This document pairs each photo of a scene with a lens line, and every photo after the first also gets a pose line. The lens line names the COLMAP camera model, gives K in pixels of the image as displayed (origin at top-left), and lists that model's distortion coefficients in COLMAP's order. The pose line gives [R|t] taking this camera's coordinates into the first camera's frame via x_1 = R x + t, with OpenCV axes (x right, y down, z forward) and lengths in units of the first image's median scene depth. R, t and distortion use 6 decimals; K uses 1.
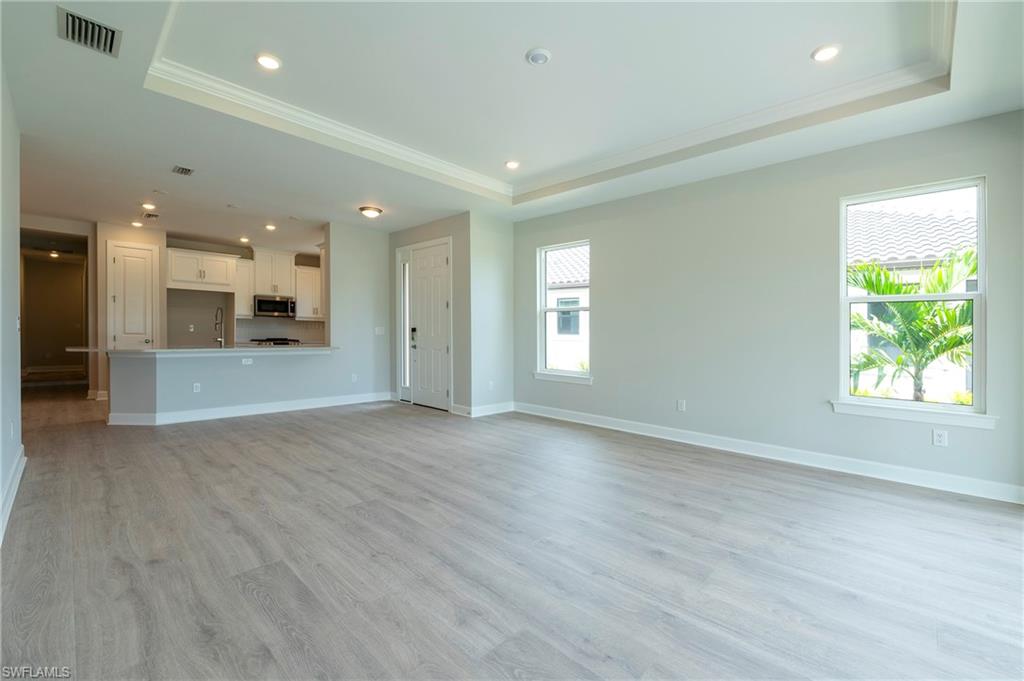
lens RADIAL K [[437.4, 0, 529.4], [0, 437.4, 348.3], [0, 0, 1]] dist [0.007303, -0.003562]
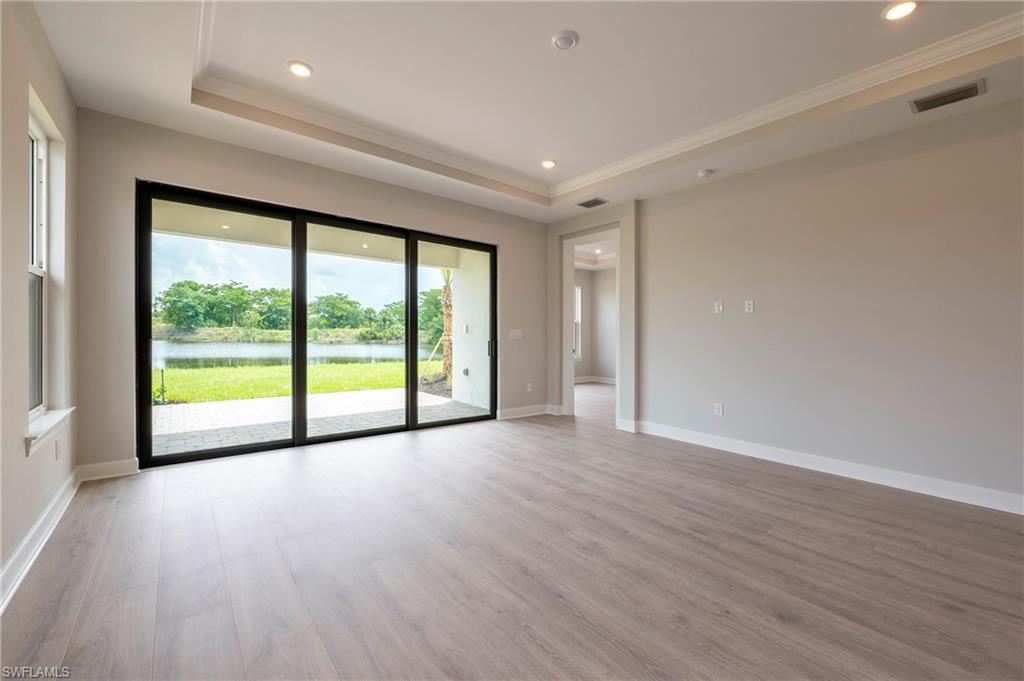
lens RADIAL K [[416.8, 0, 524.3], [0, 416.8, 339.5], [0, 0, 1]] dist [-0.002646, -0.002213]
pose [[-0.991907, -0.031845, 0.122906, 0.008400], [-0.026225, 0.998547, 0.047074, -0.041972], [-0.124227, 0.043470, -0.991301, 1.226335]]
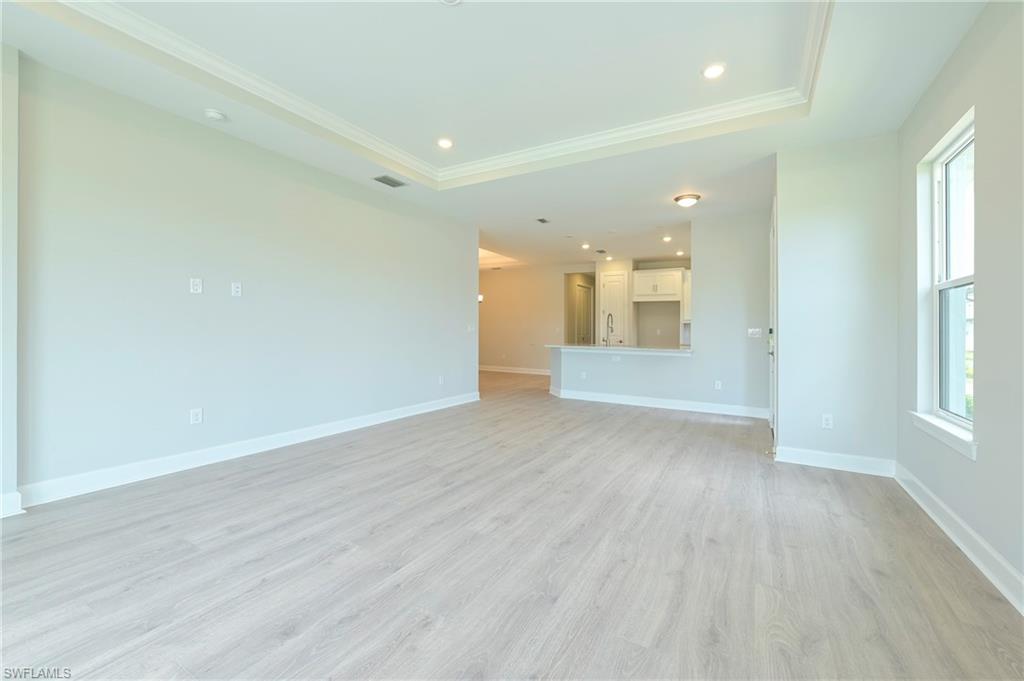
lens RADIAL K [[416.8, 0, 509.8], [0, 416.8, 348.1], [0, 0, 1]] dist [-0.002646, -0.002213]
pose [[0.212711, 0.028784, -0.976691, 0.519983], [-0.044143, 0.998829, 0.019822, -0.009817], [0.976118, 0.038898, 0.213732, 0.609754]]
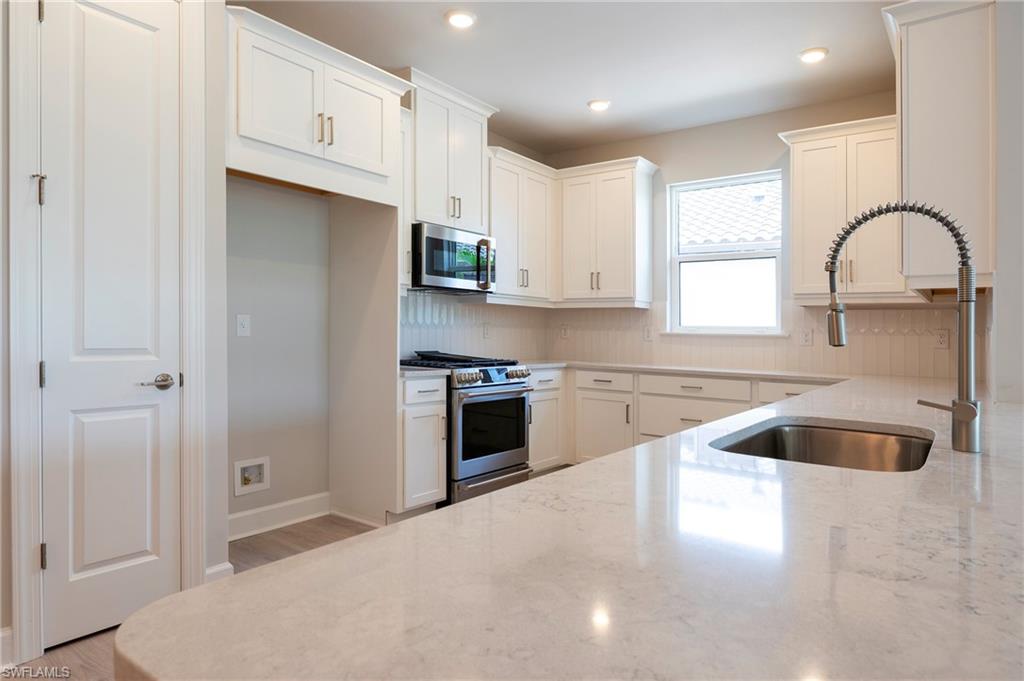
lens RADIAL K [[611.0, 0, 522.9], [0, 611.0, 351.8], [0, 0, 1]] dist [-0.009347, -0.000193]
pose [[0.991712, -0.000359, 0.128481, -1.156356], [-0.000654, 0.999969, 0.007839, -0.056976], [-0.128480, -0.007858, 0.991681, 1.036342]]
